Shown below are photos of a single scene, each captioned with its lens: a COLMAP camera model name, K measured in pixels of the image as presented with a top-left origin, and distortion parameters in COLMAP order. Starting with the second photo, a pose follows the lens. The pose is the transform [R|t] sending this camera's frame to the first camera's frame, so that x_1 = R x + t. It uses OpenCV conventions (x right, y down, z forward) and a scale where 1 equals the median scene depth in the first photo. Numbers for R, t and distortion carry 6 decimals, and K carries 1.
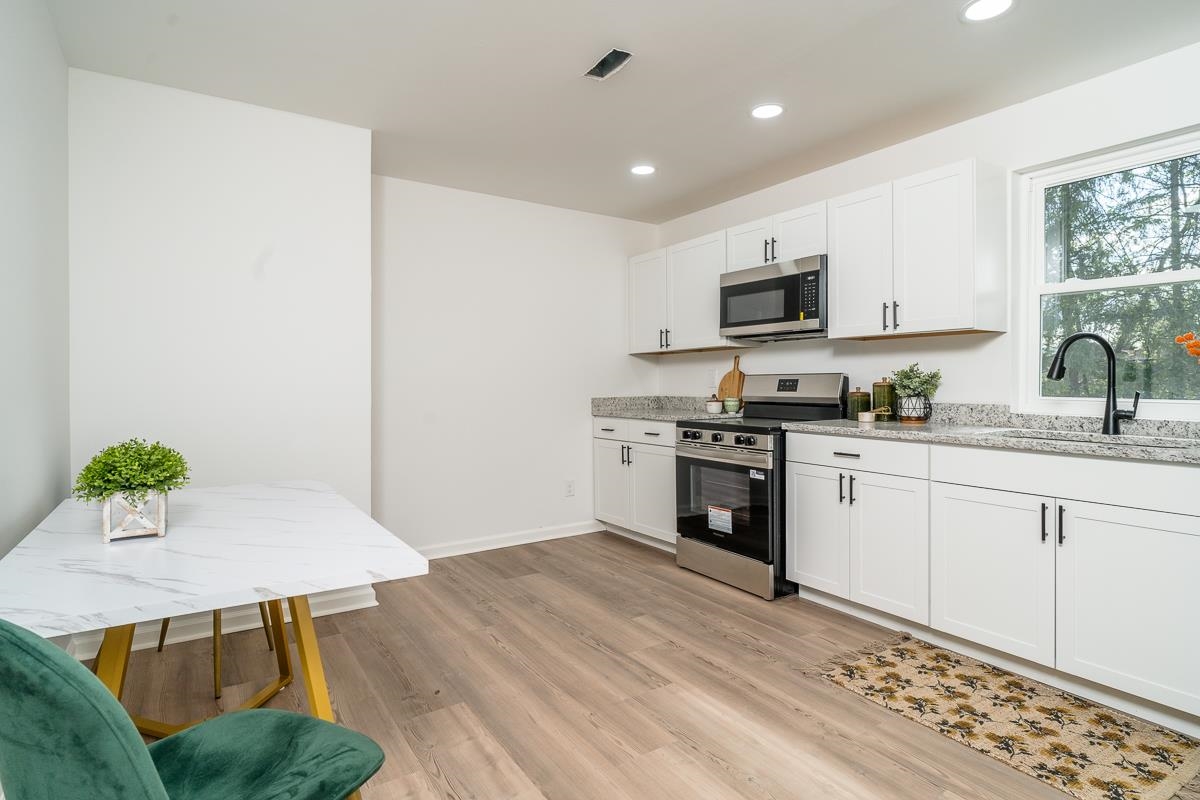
lens RADIAL K [[638.4, 0, 600.0], [0, 638.4, 400.0], [0, 0, 1]] dist [-0.003056, 0.000173]
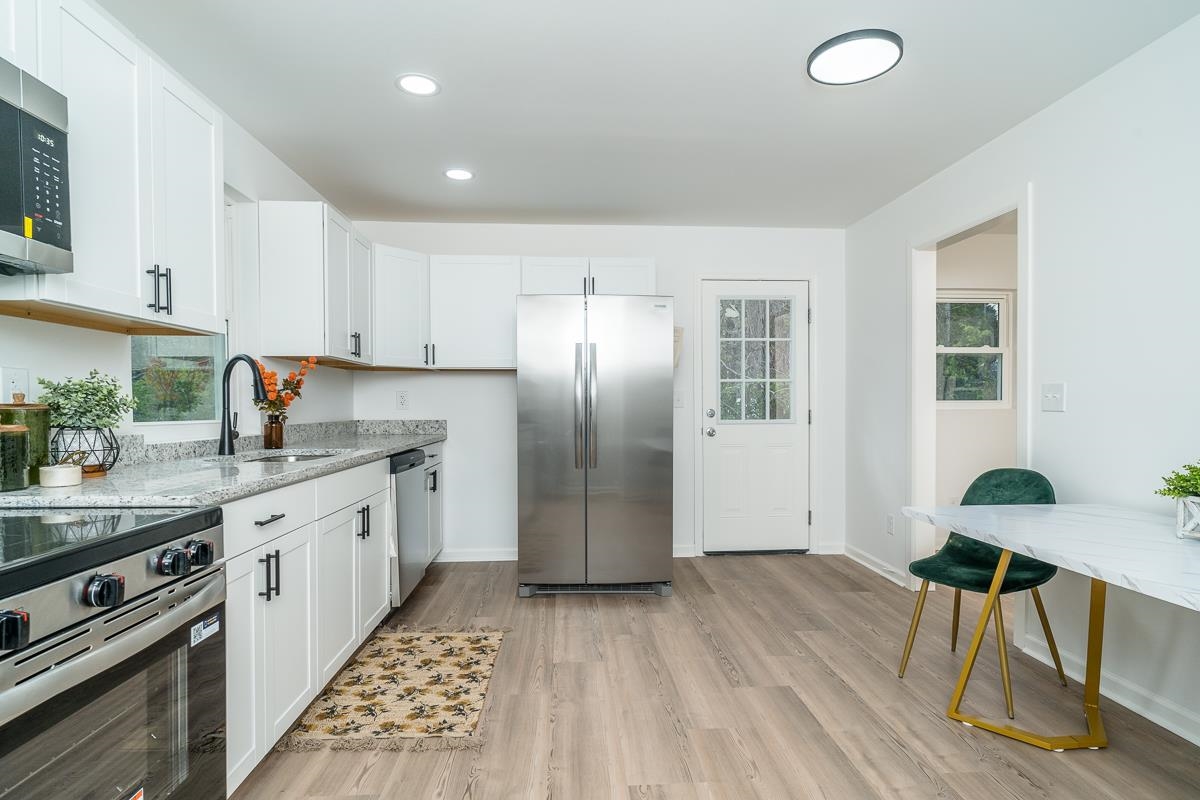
lens RADIAL K [[630.0, 0, 598.3], [0, 630.0, 412.4], [0, 0, 1]] dist [-0.002920, 0.000944]
pose [[-0.869790, -0.004342, 0.493402, -0.251186], [0.015382, 0.999237, 0.035909, -0.047185], [-0.493182, 0.038822, -0.869060, 1.803679]]
